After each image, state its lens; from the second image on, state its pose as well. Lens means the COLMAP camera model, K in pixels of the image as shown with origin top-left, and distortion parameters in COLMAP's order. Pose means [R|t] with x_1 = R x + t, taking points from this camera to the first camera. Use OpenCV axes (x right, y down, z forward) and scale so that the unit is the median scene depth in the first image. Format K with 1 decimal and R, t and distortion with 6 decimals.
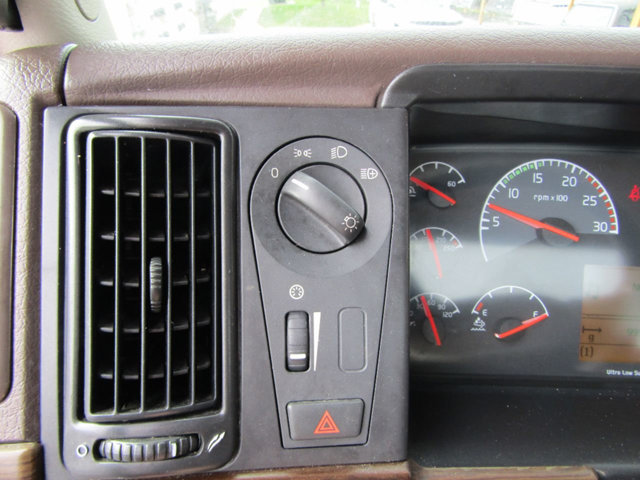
lens RADIAL K [[465.9, 0, 314.3], [0, 465.9, 235.7], [0, 0, 1]] dist [-0.010498, 0.003696]
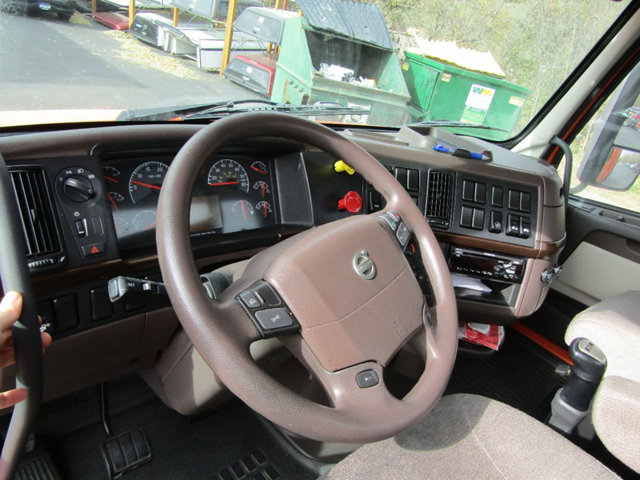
lens RADIAL K [[465.9, 0, 320.7], [0, 465.9, 228.8], [0, 0, 1]] dist [-0.010498, 0.003696]
pose [[0.741063, -0.176790, 0.647742, -0.890557], [0.152640, 0.983812, 0.093883, 0.174435], [-0.653855, 0.029298, 0.756053, -2.576418]]
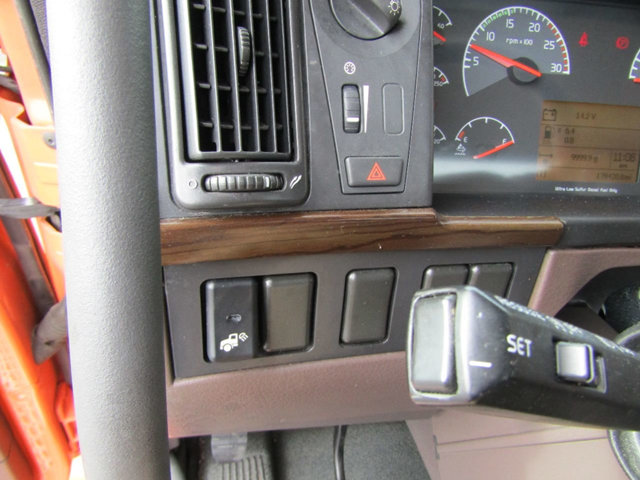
lens RADIAL K [[465.9, 0, 320.1], [0, 465.9, 239.8], [0, 0, 1]] dist [-0.010498, 0.003696]
pose [[0.987871, -0.044156, 0.148868, -0.309108], [0.022383, 0.989197, 0.144874, 0.378584], [-0.153657, -0.139784, 0.978187, -0.244060]]
